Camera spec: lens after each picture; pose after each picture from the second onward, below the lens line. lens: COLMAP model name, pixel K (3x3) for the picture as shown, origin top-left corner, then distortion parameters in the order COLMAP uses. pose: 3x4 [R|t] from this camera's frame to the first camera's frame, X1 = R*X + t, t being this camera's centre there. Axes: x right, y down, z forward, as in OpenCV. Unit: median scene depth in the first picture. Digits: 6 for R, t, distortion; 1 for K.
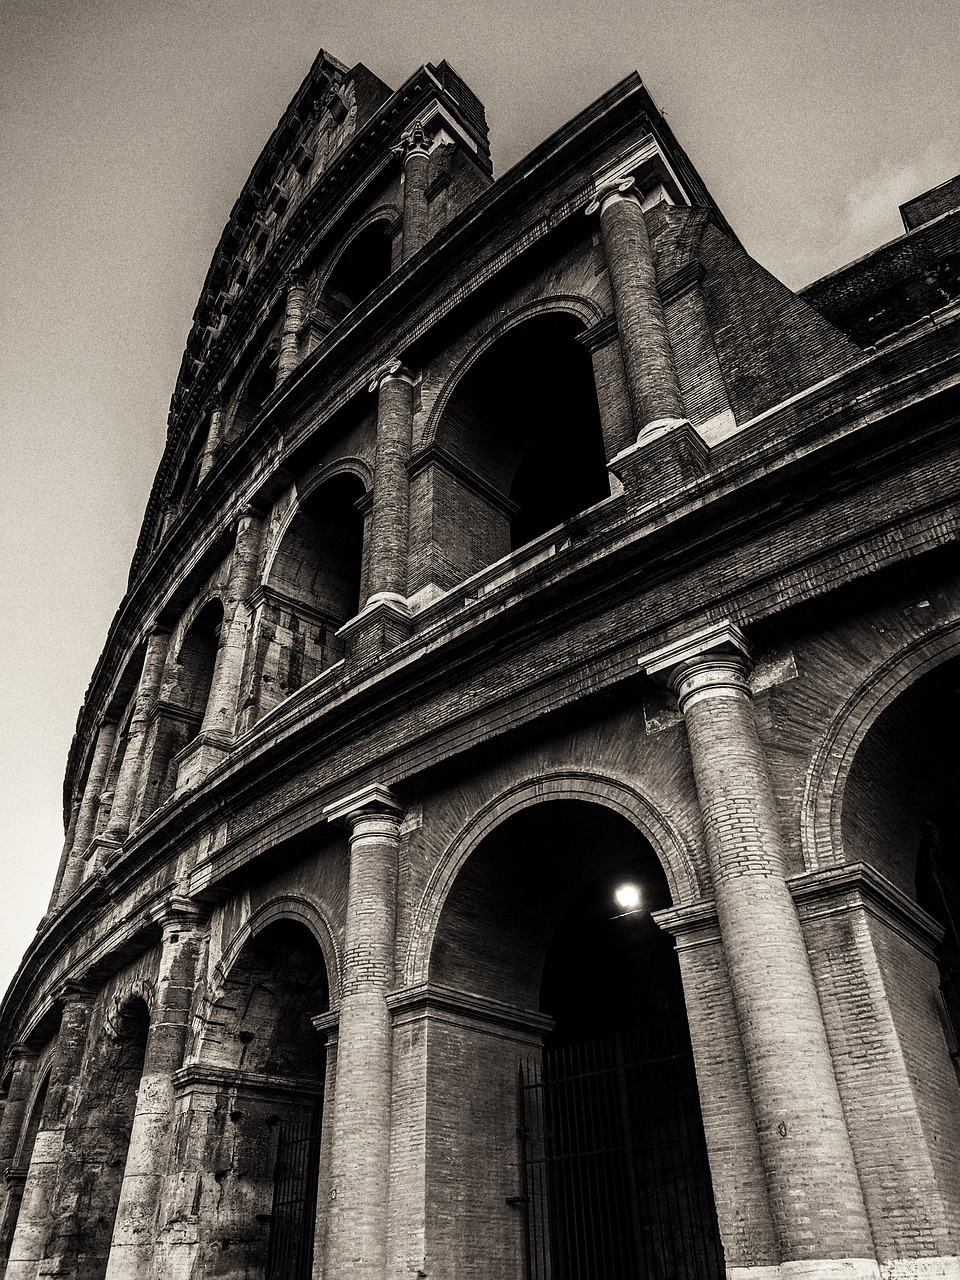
lens RADIAL K [[998.1, 0, 479.9], [0, 998.1, 577.3], [0, 0, 1]] dist [0.059701, -0.059657]
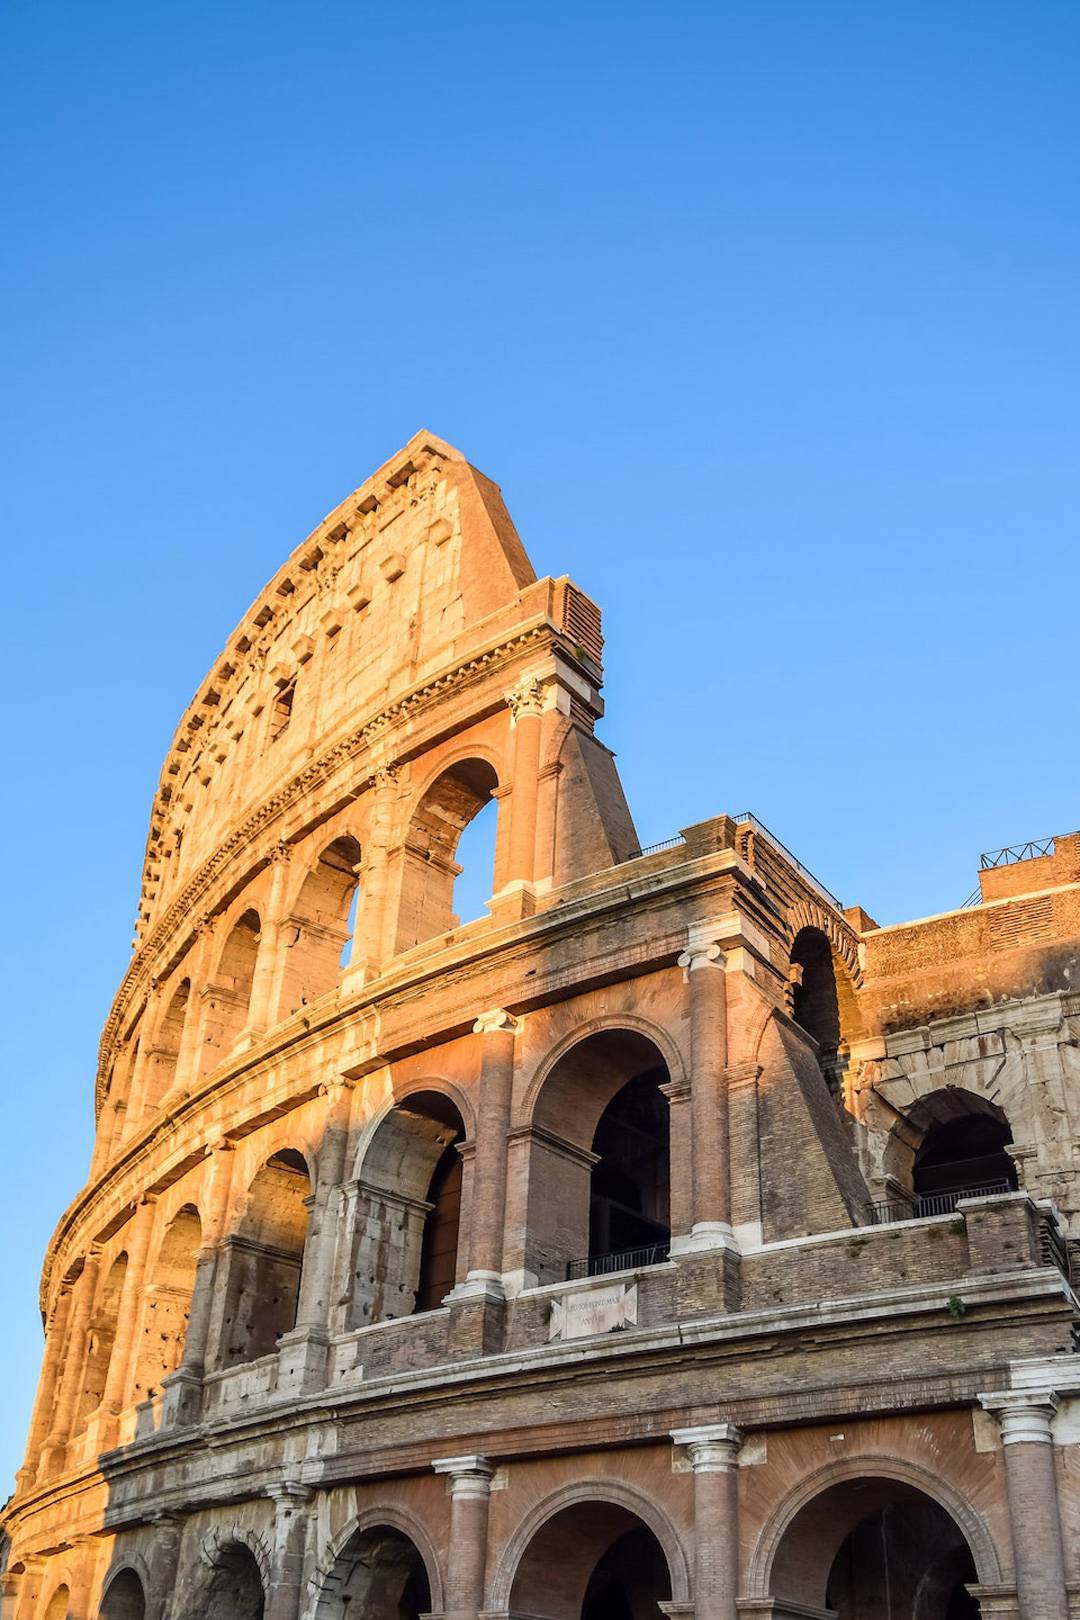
lens RADIAL K [[1548.7, 0, 560.0], [0, 1548.7, 810.2], [0, 0, 1]] dist [-0.096132, 0.010309]
pose [[0.995974, 0.086861, 0.022140, -0.097748], [-0.087750, 0.995217, 0.042941, -0.659327], [-0.018304, -0.044711, 0.998832, -0.881477]]
